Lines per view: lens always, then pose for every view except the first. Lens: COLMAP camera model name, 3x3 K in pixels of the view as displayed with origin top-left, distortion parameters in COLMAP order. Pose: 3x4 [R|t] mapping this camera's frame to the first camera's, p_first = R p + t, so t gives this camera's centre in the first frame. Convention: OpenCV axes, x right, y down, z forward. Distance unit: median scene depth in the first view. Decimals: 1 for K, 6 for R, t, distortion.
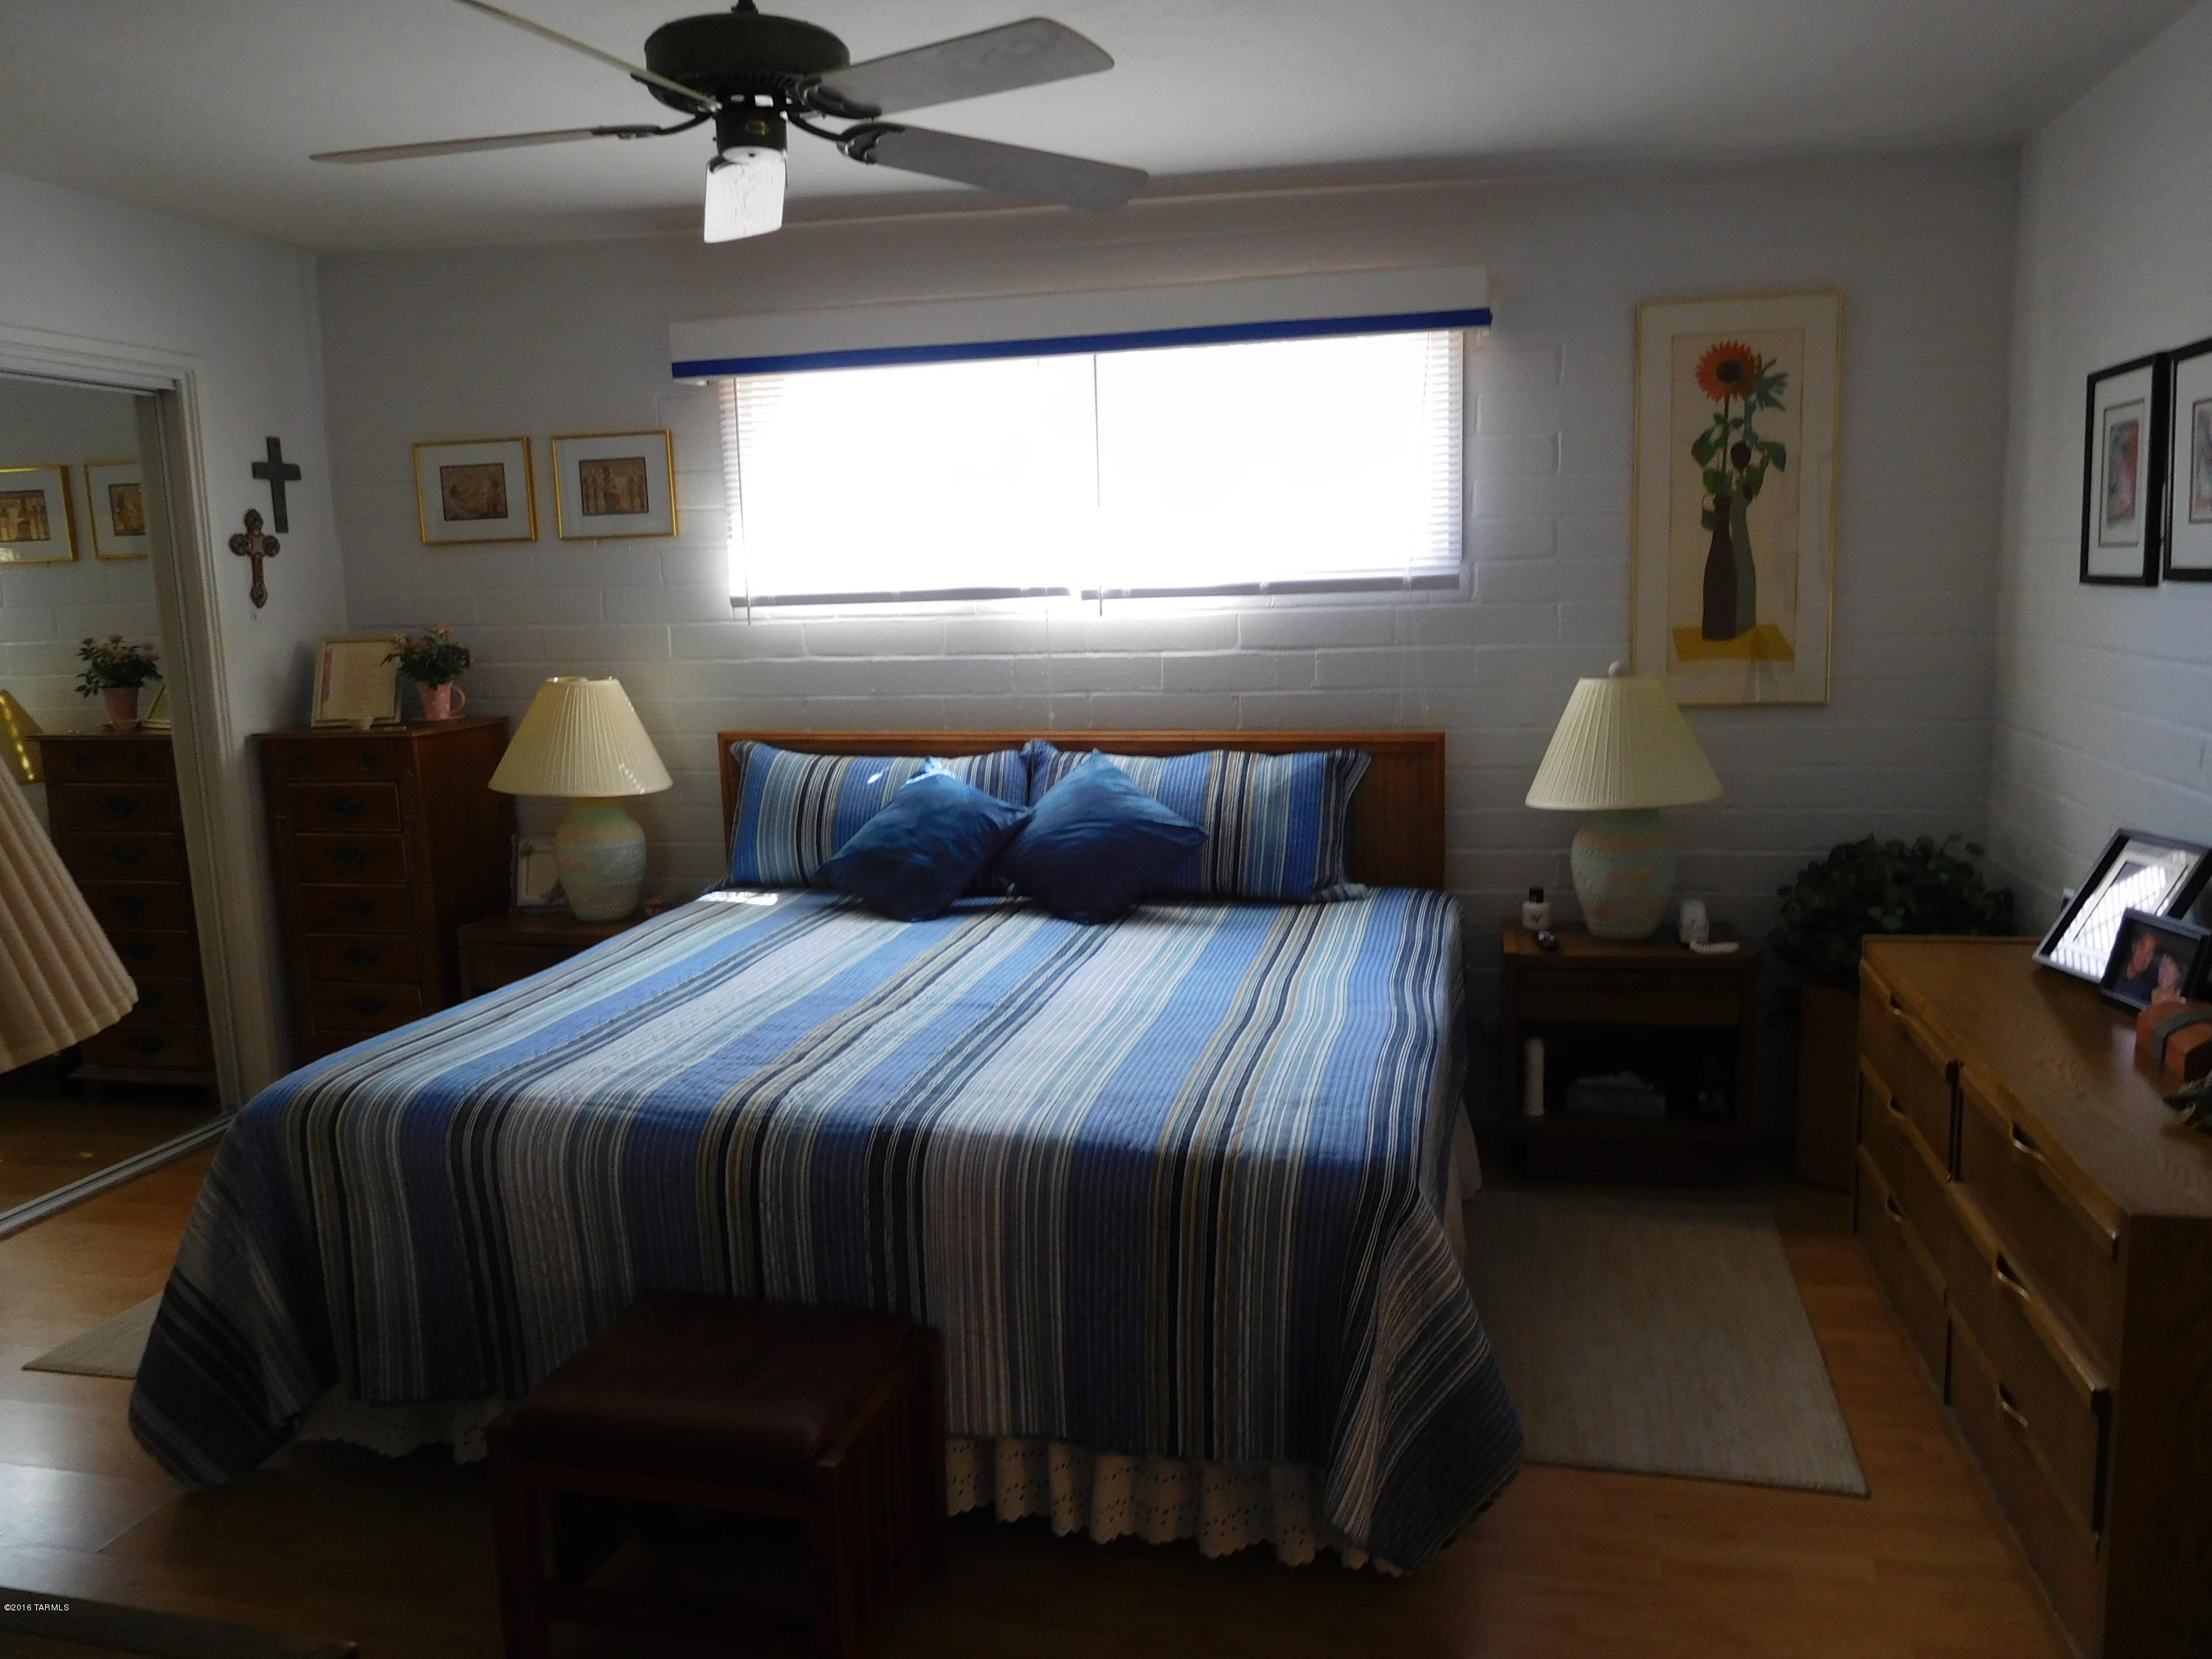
lens RADIAL K [[1692.5, 0, 1110.6], [0, 1692.5, 822.8], [0, 0, 1]] dist [-0.000702, -0.000159]
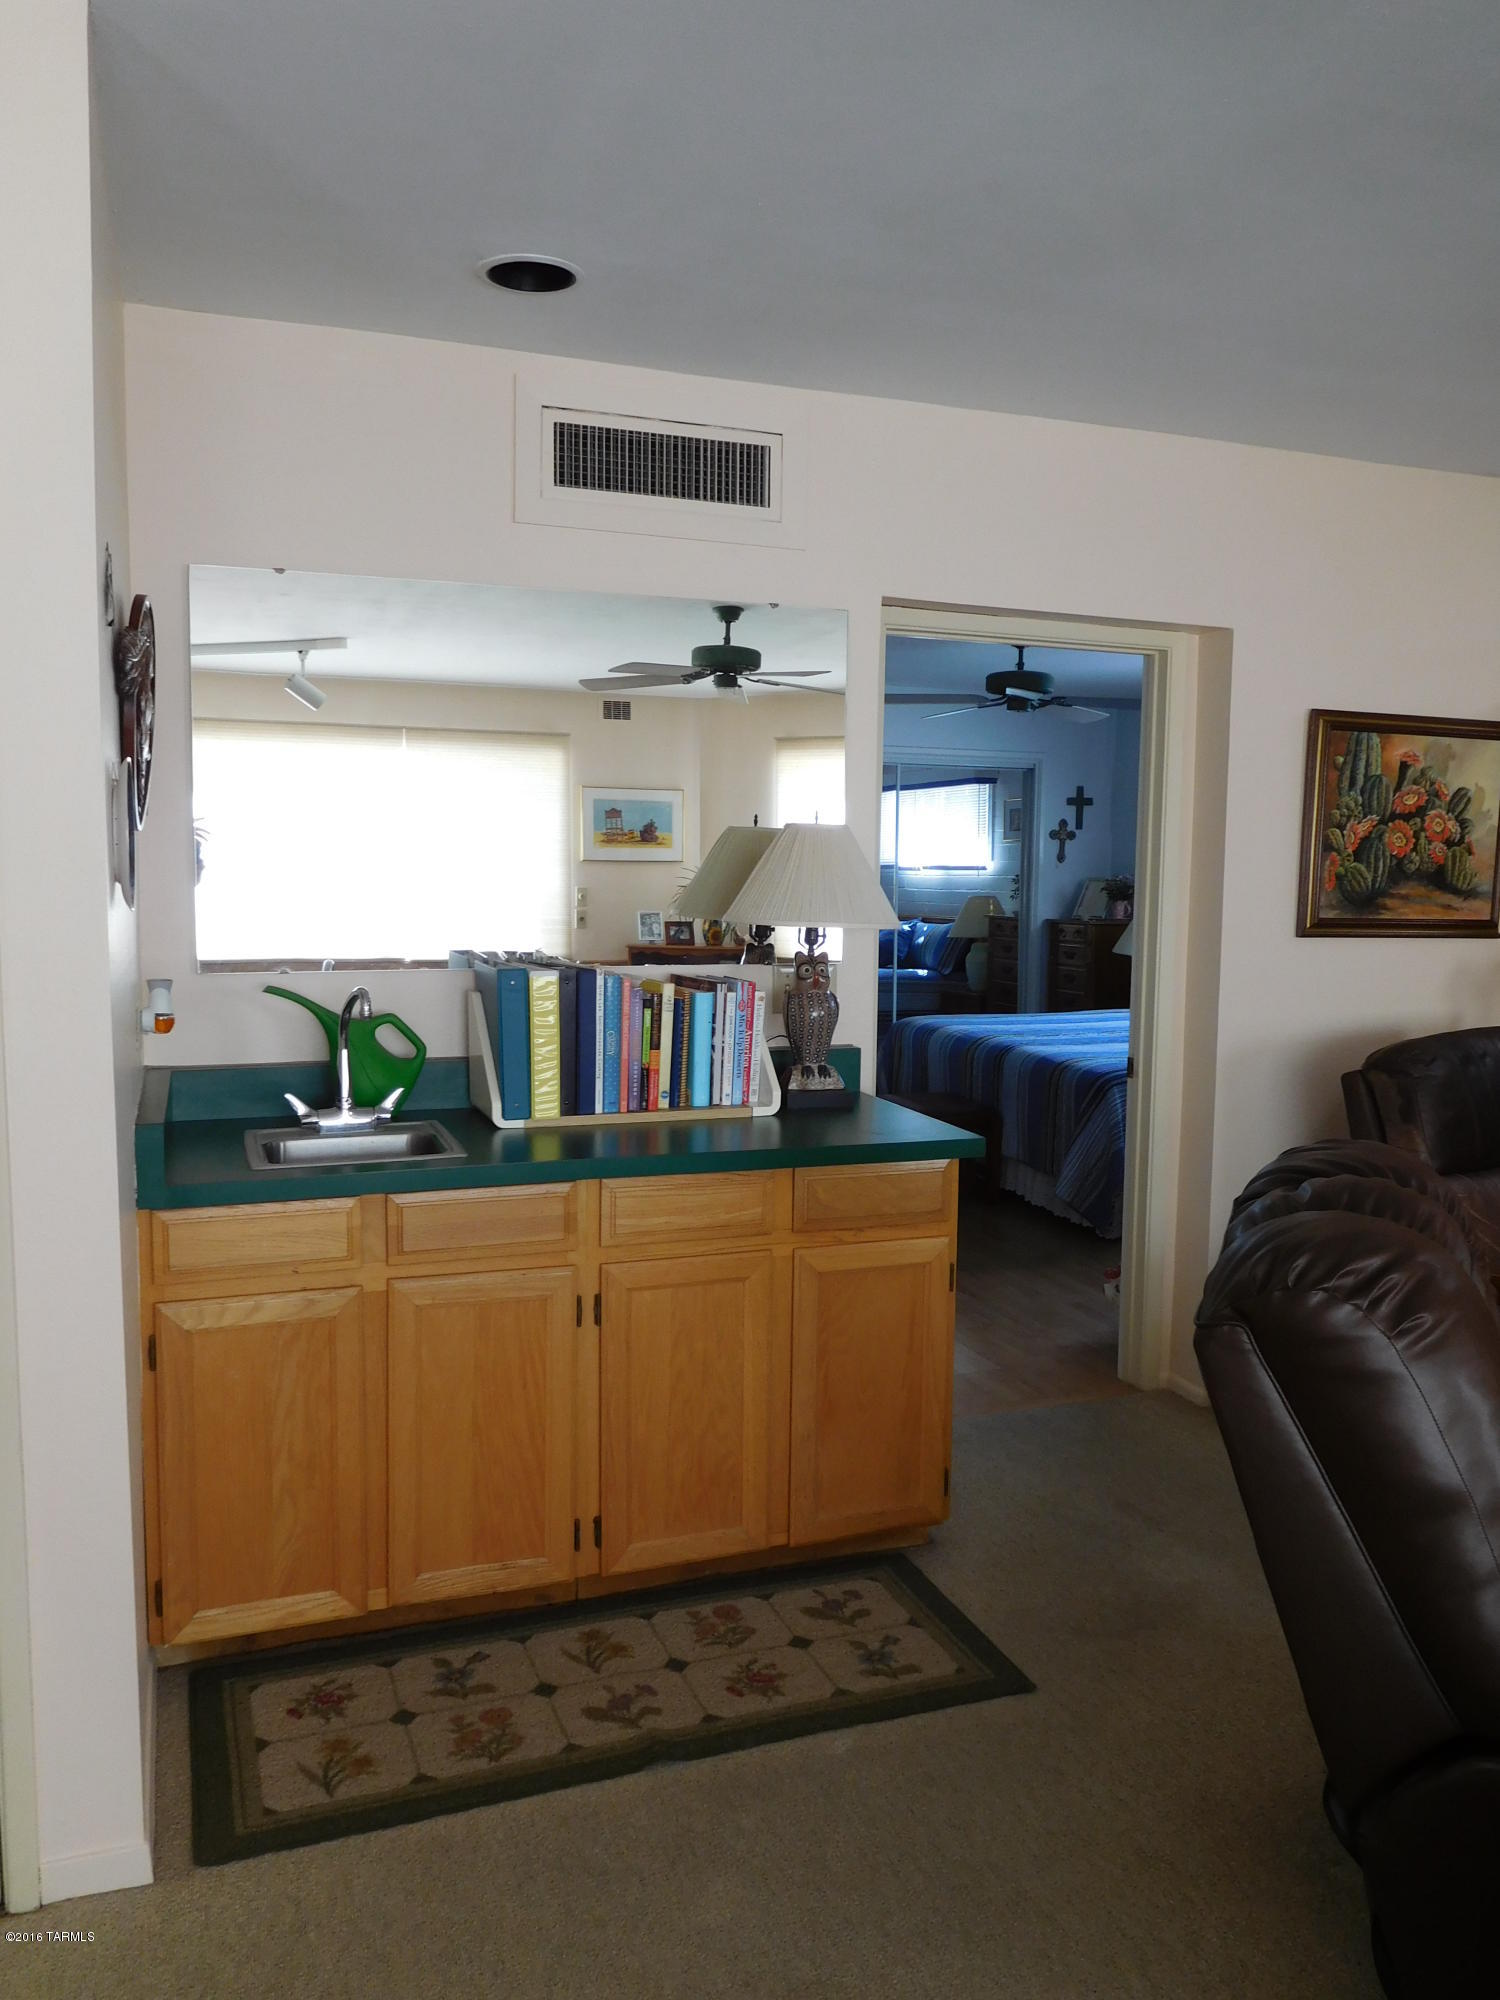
lens RADIAL K [[1536.1, 0, 750.0], [0, 1536.1, 1000.0], [0, 0, 1]] dist [0.003505, 0.010100]
pose [[0.545602, 0.107197, -0.831160, 1.056386], [-0.150655, 0.988174, 0.028553, 0.058662], [0.824391, 0.109640, 0.555300, -0.470755]]
